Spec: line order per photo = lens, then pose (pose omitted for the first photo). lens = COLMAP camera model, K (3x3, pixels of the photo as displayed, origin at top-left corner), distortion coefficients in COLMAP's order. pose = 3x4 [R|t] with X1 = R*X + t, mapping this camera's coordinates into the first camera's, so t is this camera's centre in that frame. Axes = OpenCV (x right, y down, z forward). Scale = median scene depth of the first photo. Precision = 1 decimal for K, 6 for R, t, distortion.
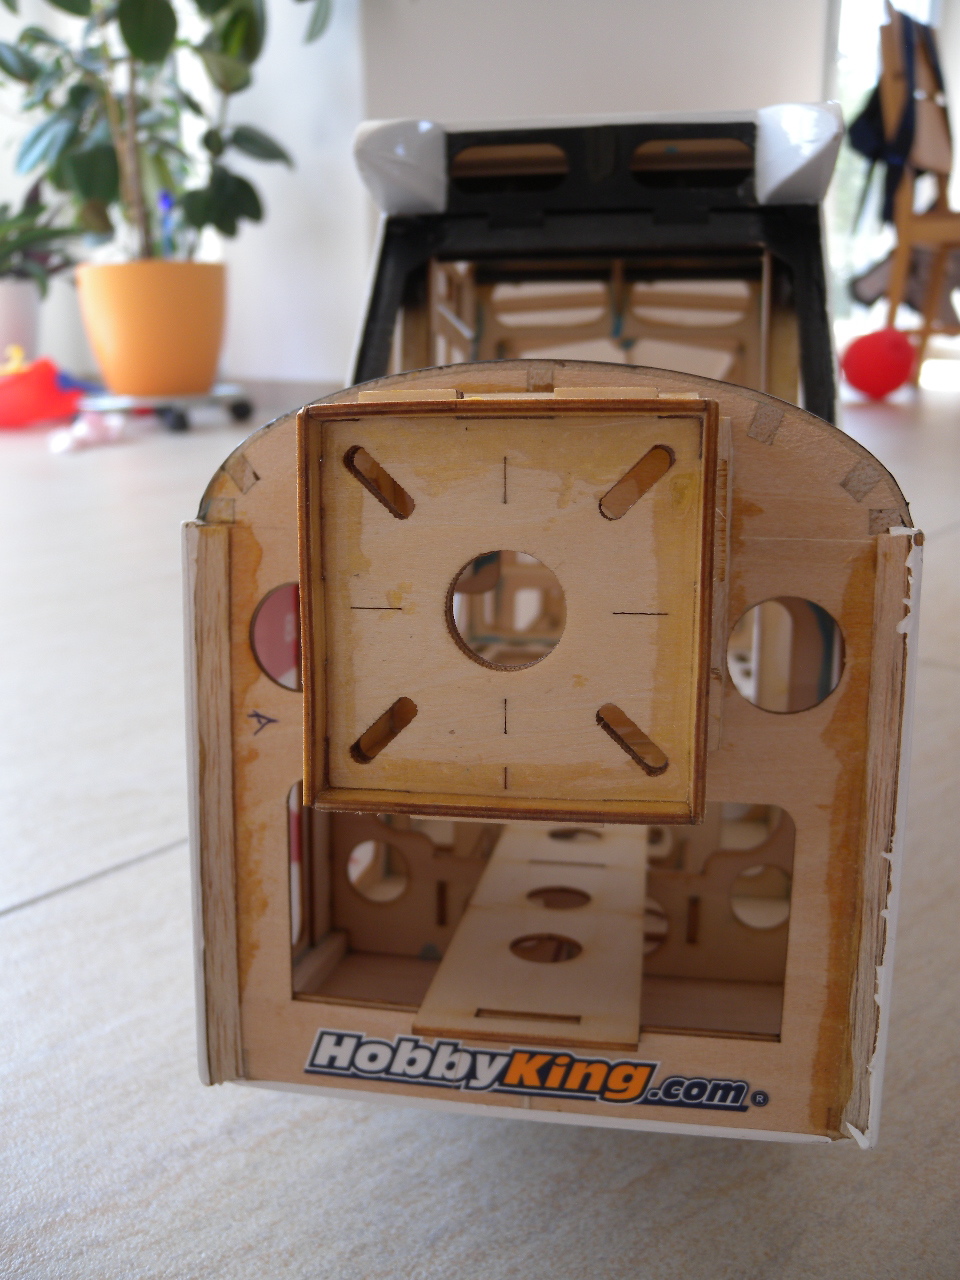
lens RADIAL K [[1066.1, 0, 480.0], [0, 1066.1, 640.0], [0, 0, 1]] dist [-0.177456, 0.169893]
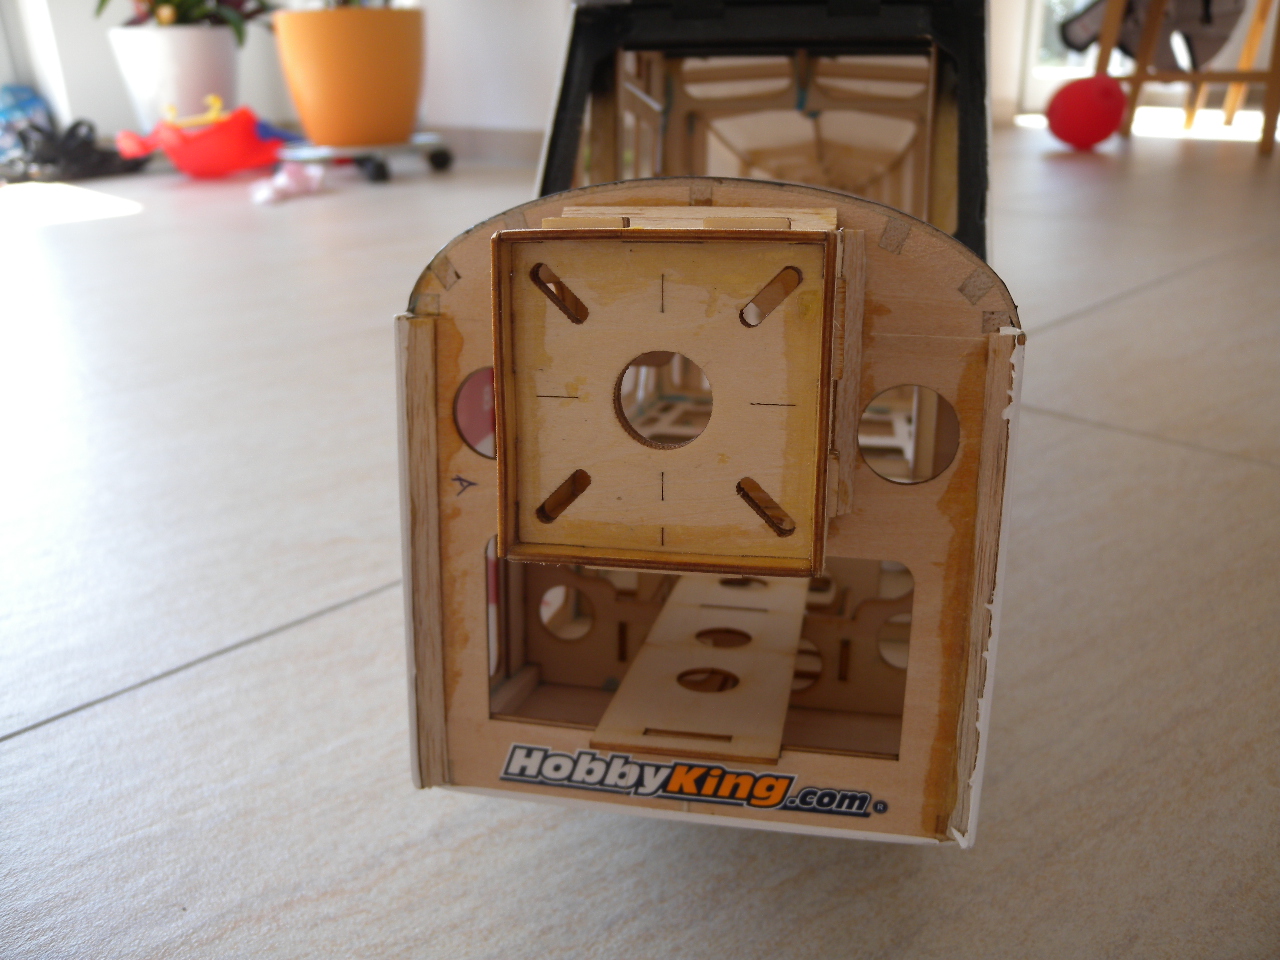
lens RADIAL K [[1049.1, 0, 643.4], [0, 1049.1, 498.3], [0, 0, 1]] dist [-0.174142, 0.164265]
pose [[0.999454, 0.011433, -0.031001, 0.029860], [-0.008156, 0.994561, 0.103833, -0.029918], [0.032020, -0.103523, 0.994112, -0.149897]]
